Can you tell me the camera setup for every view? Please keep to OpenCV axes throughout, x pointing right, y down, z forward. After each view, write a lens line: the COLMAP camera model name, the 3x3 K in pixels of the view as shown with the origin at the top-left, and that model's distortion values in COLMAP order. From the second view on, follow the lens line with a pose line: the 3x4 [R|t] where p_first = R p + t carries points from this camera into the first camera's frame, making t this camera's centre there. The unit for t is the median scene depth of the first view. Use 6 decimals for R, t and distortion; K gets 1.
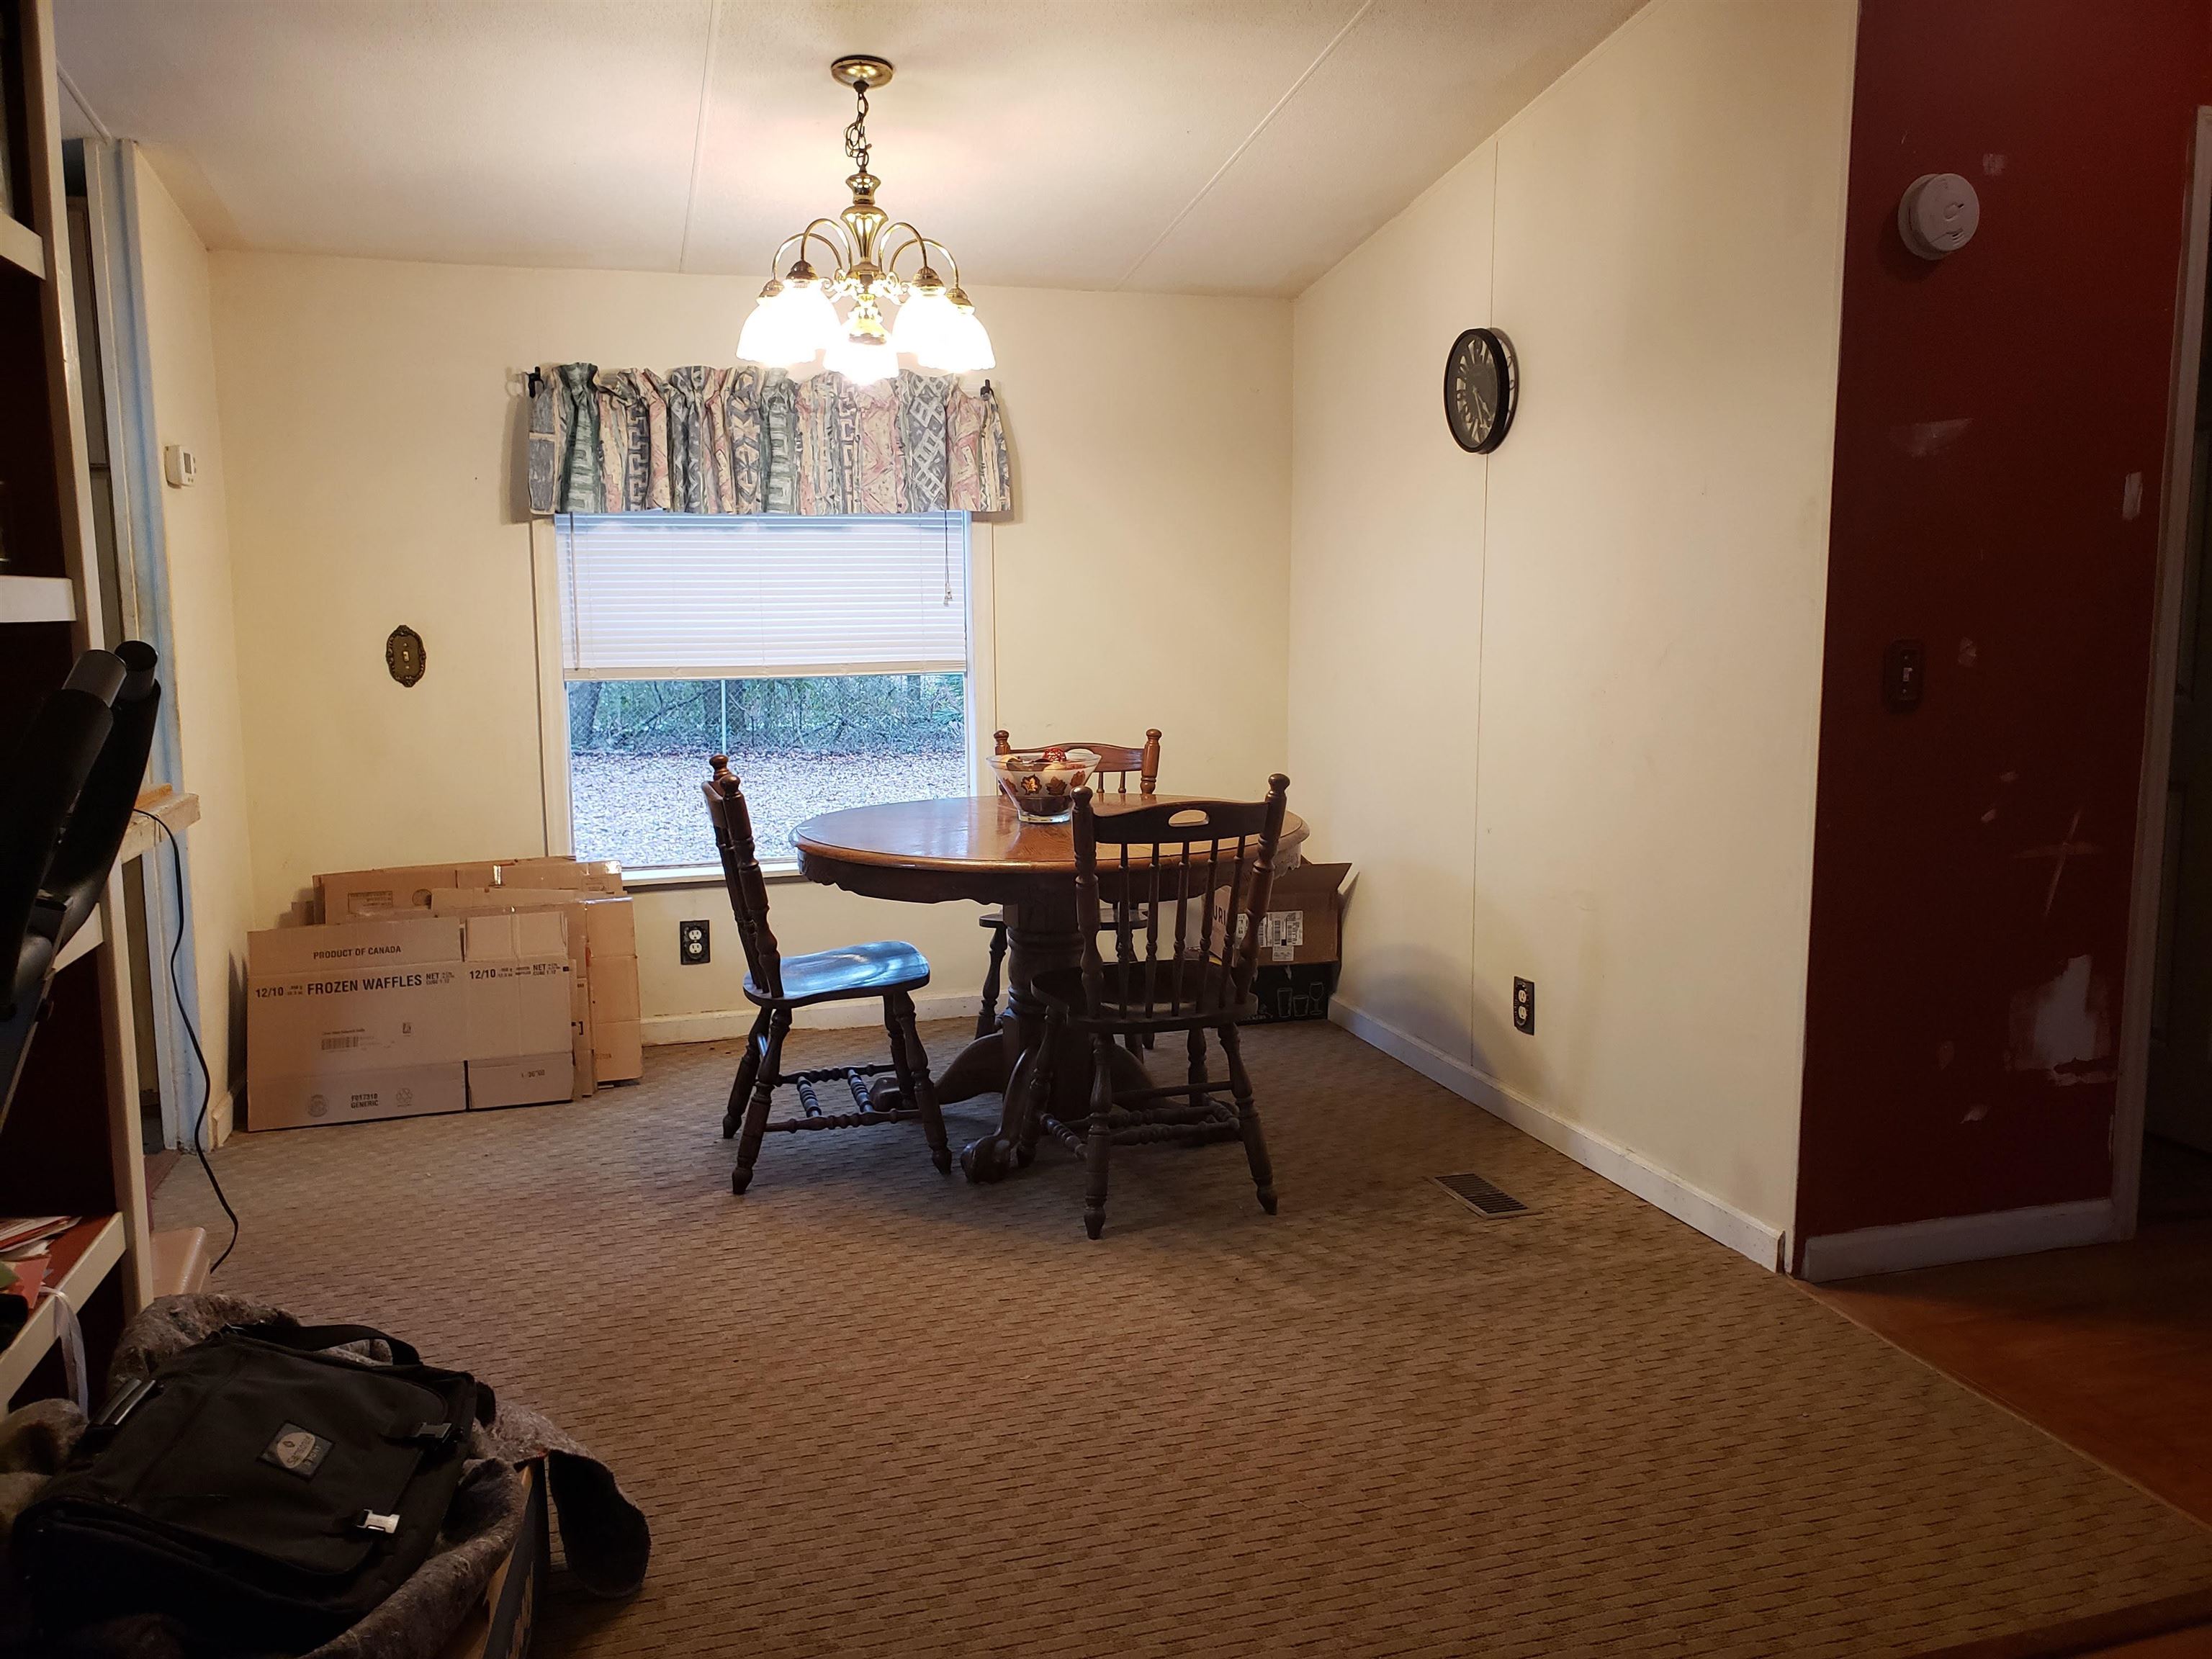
lens RADIAL K [[1730.8, 0, 1114.6], [0, 1730.8, 814.4], [0, 0, 1]] dist [0.093961, -0.124397]
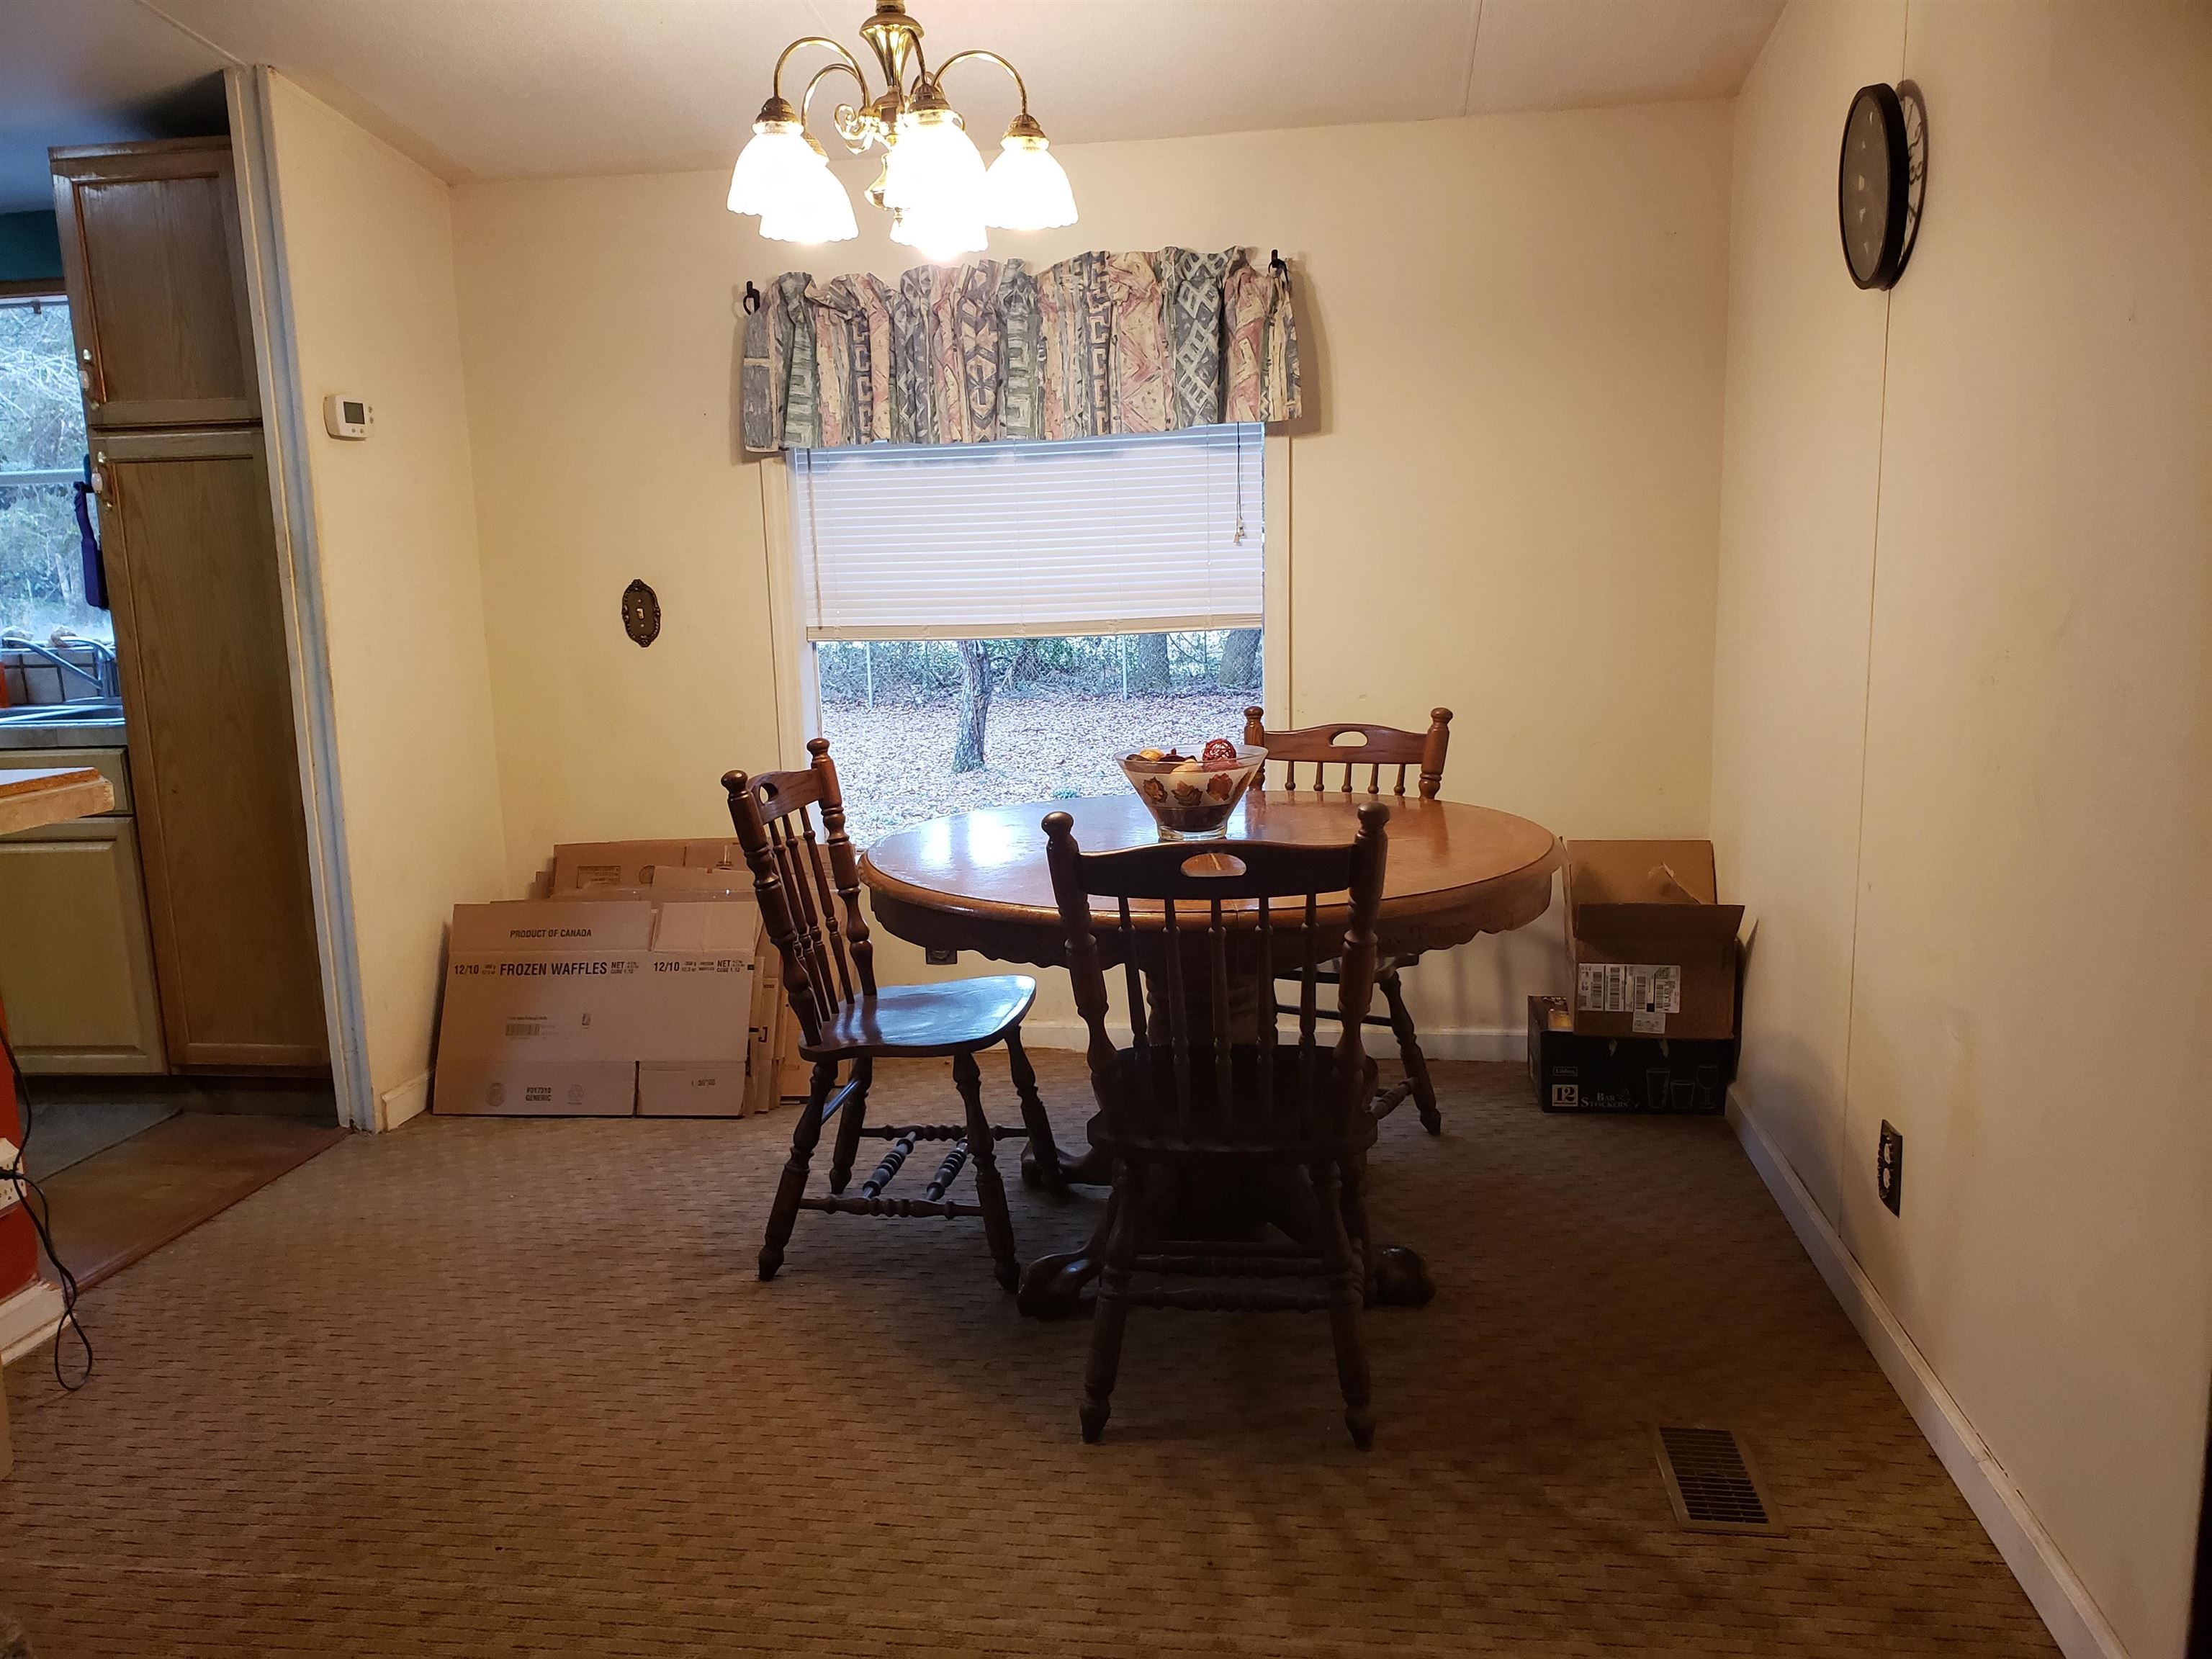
lens RADIAL K [[1727.4, 0, 1106.0], [0, 1727.4, 829.5], [0, 0, 1]] dist [0.076648, -0.122000]
pose [[0.903229, 0.051087, -0.426108, 0.214779], [-0.030476, 0.998018, 0.055055, -0.034650], [0.428076, -0.036742, 0.902996, 0.274617]]
